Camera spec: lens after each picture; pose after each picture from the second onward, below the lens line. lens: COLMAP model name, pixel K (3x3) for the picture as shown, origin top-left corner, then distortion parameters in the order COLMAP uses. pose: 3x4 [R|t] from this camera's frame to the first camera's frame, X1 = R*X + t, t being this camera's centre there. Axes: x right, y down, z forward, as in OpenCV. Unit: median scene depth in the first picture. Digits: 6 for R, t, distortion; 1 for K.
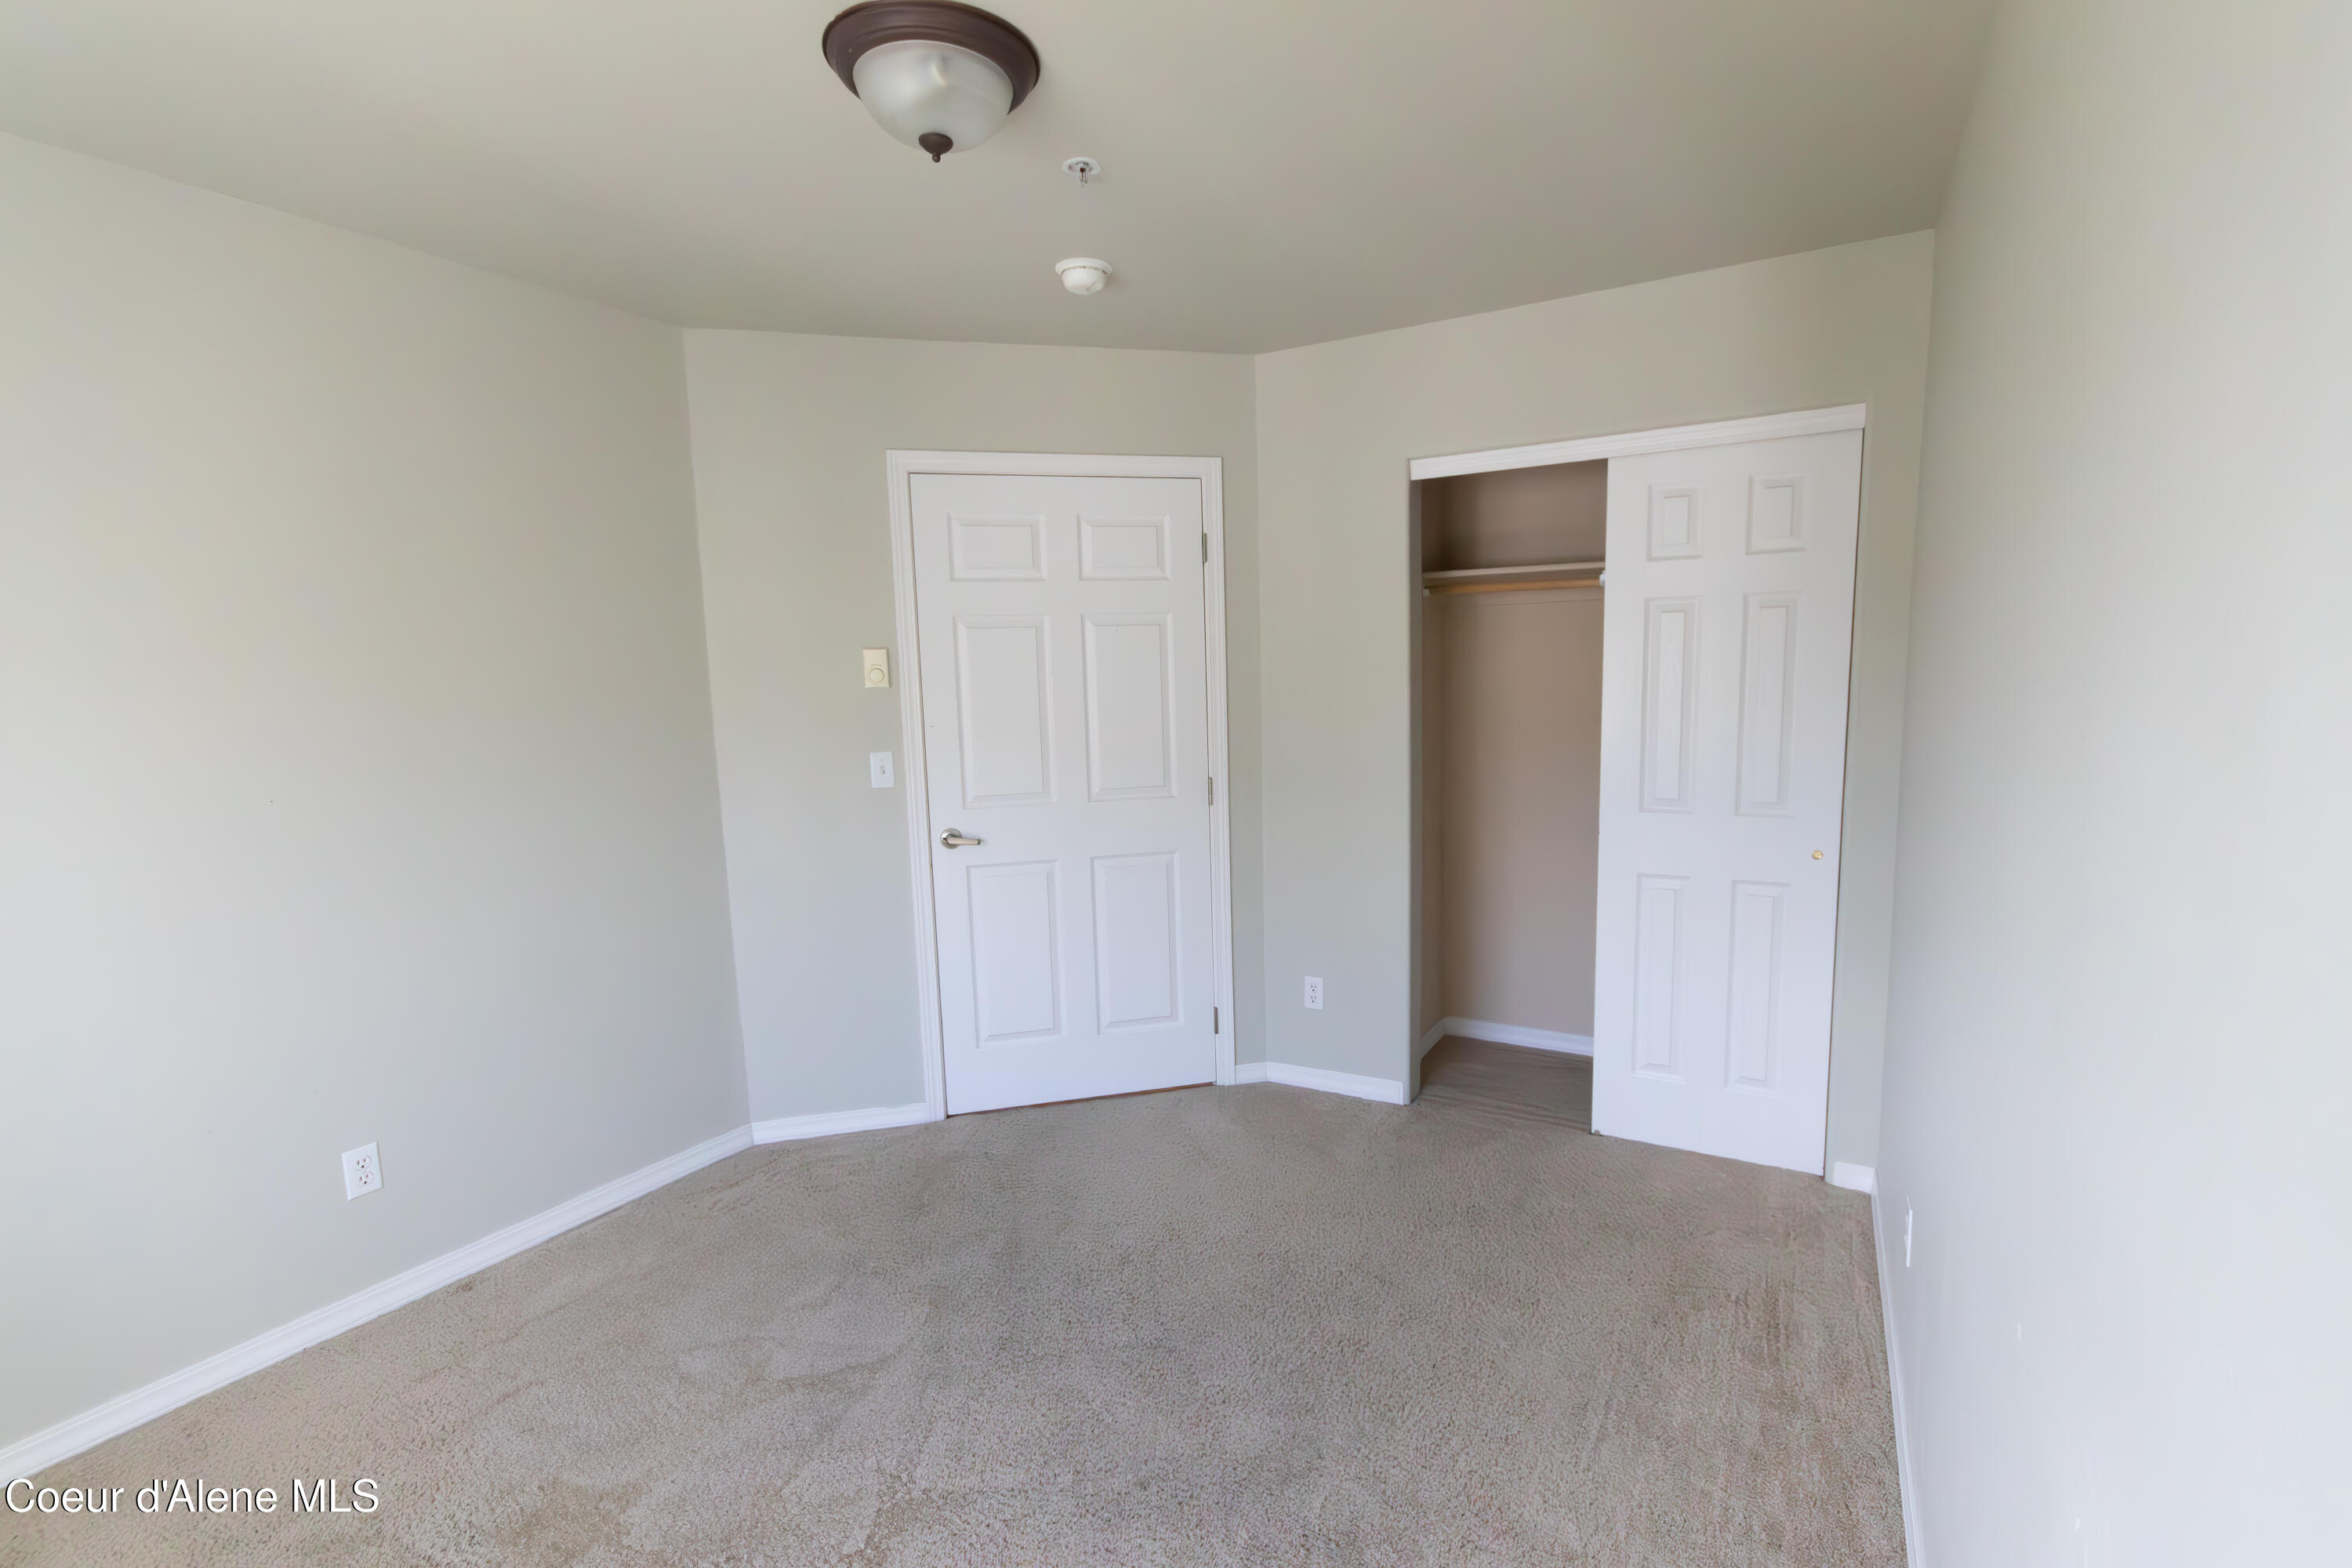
lens RADIAL K [[1071.2, 0, 1170.4], [0, 1071.2, 800.5], [0, 0, 1]] dist [-0.000223, -0.010865]
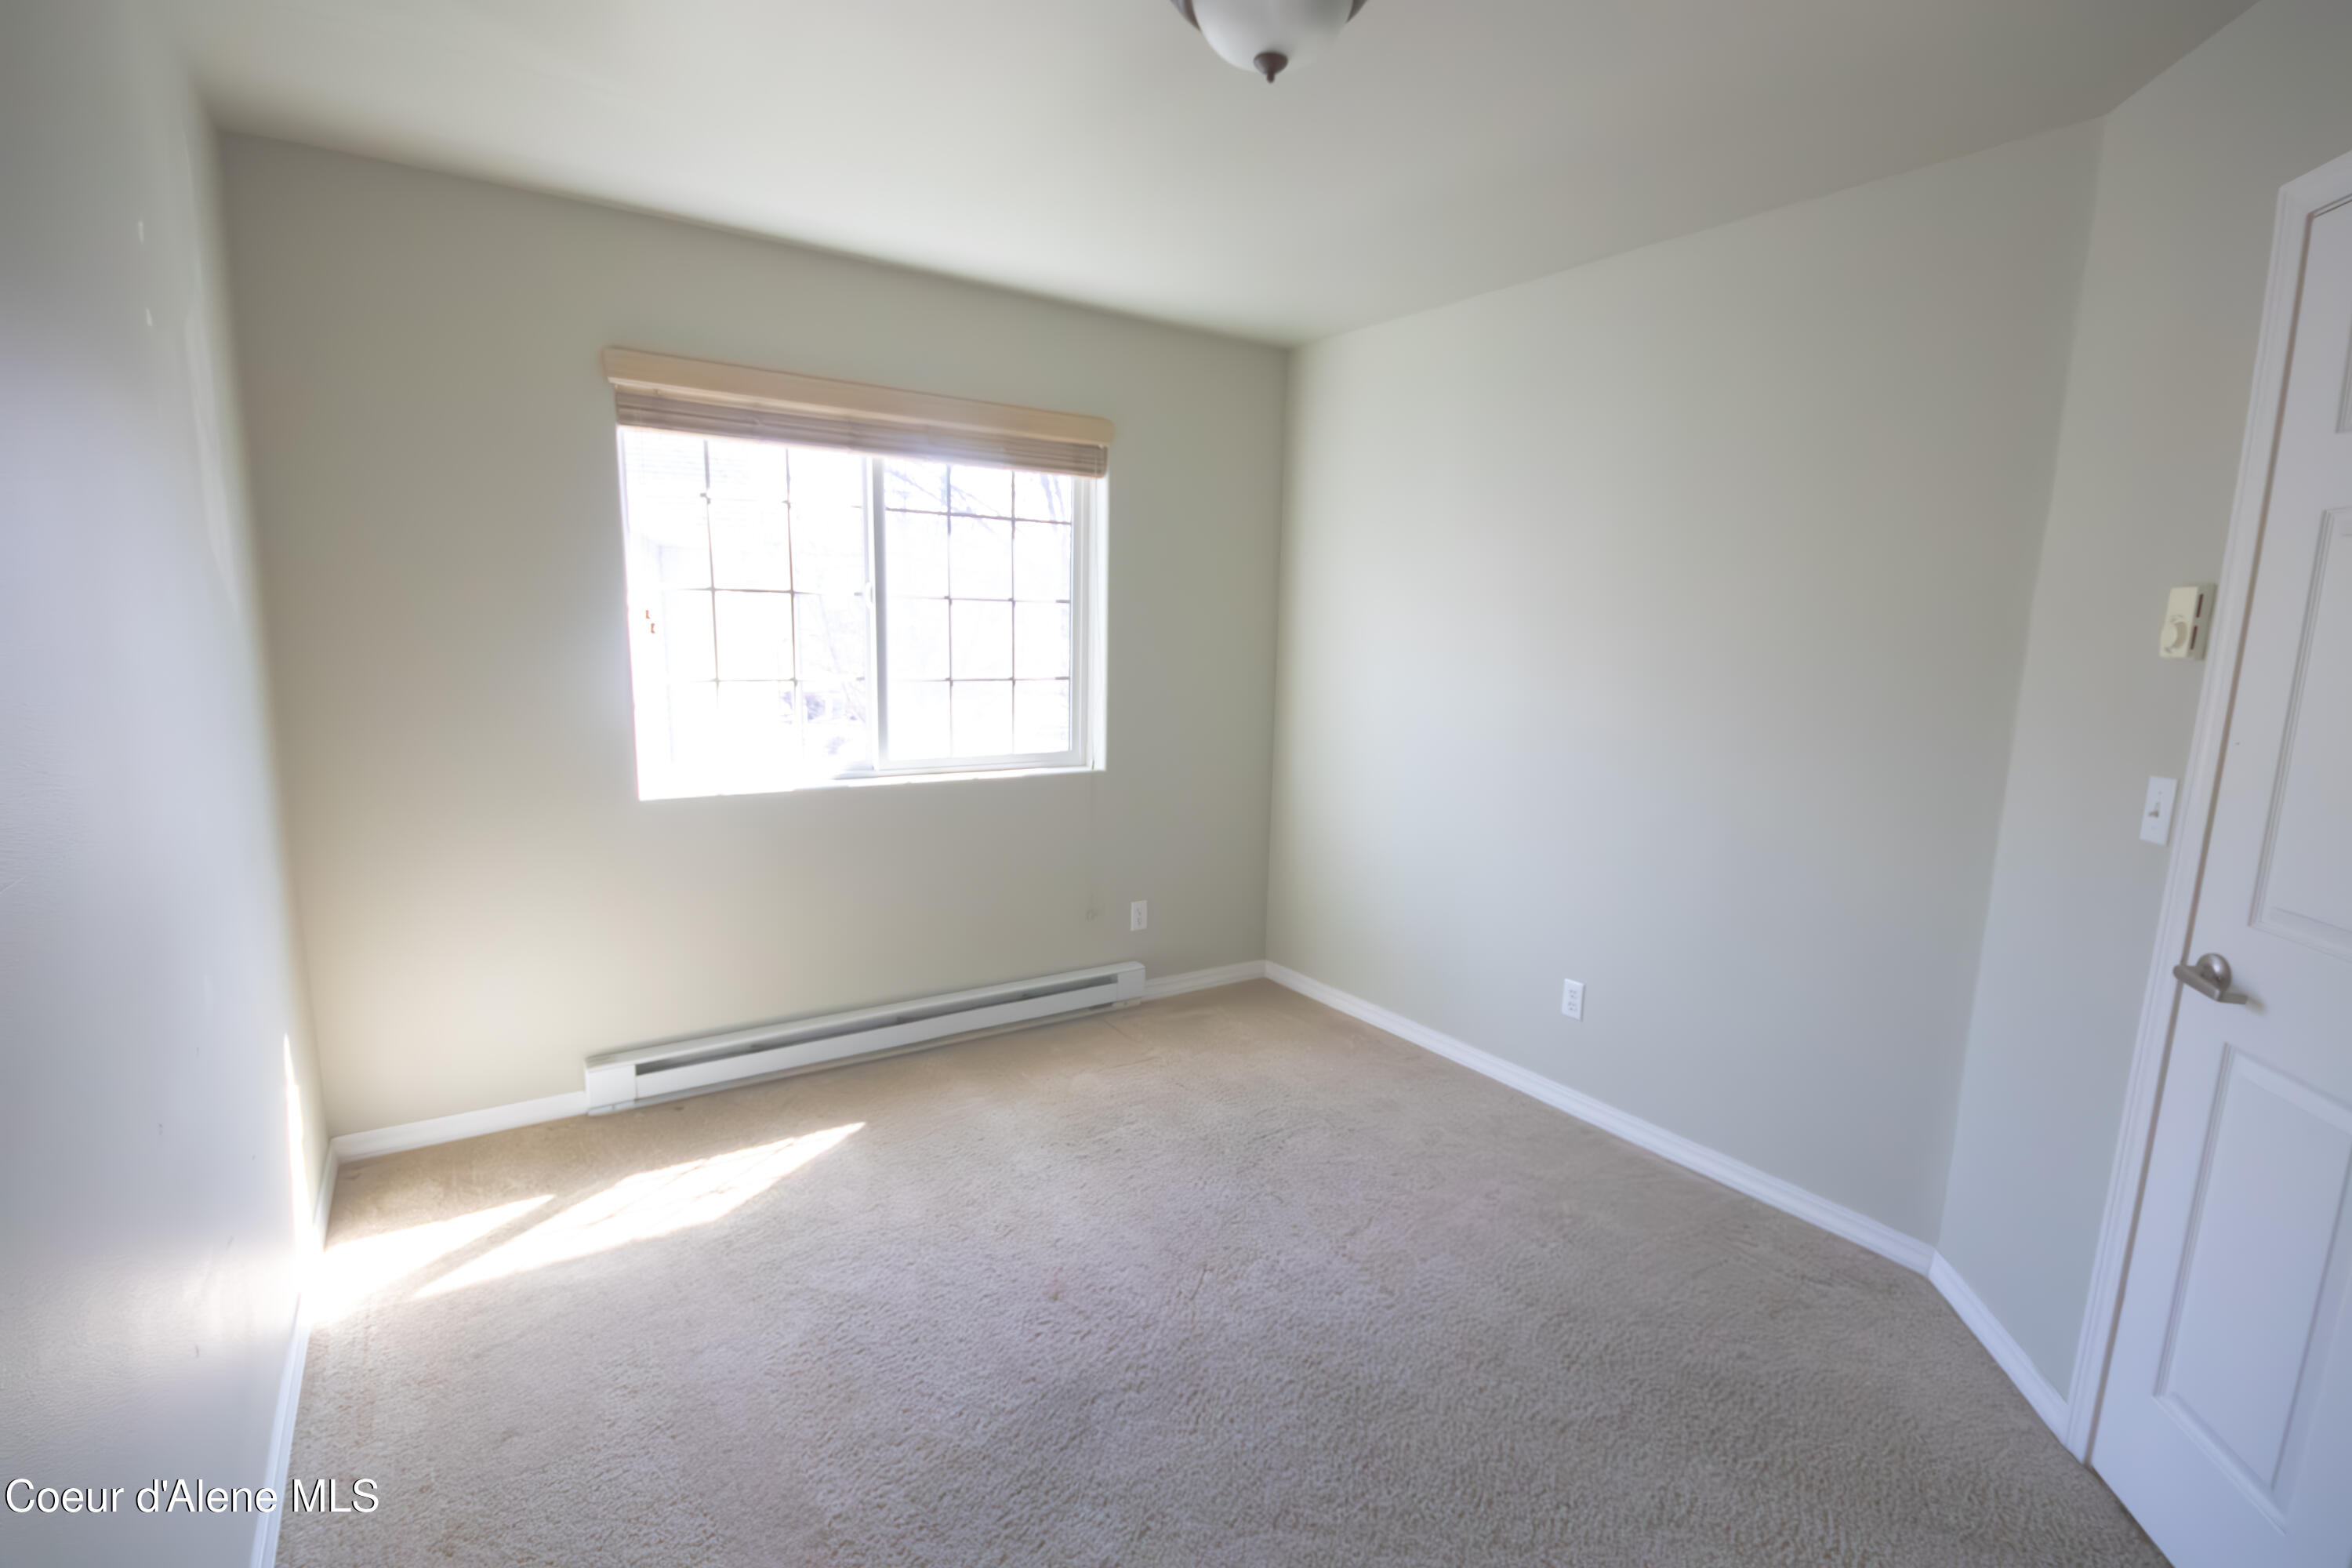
lens RADIAL K [[1071.2, 0, 1170.4], [0, 1071.2, 800.5], [0, 0, 1]] dist [-0.000223, -0.010865]
pose [[-0.433270, 0.163110, -0.886382, 0.426551], [-0.123362, 0.963498, 0.237601, -0.100473], [0.892782, 0.212291, -0.397333, 0.770567]]
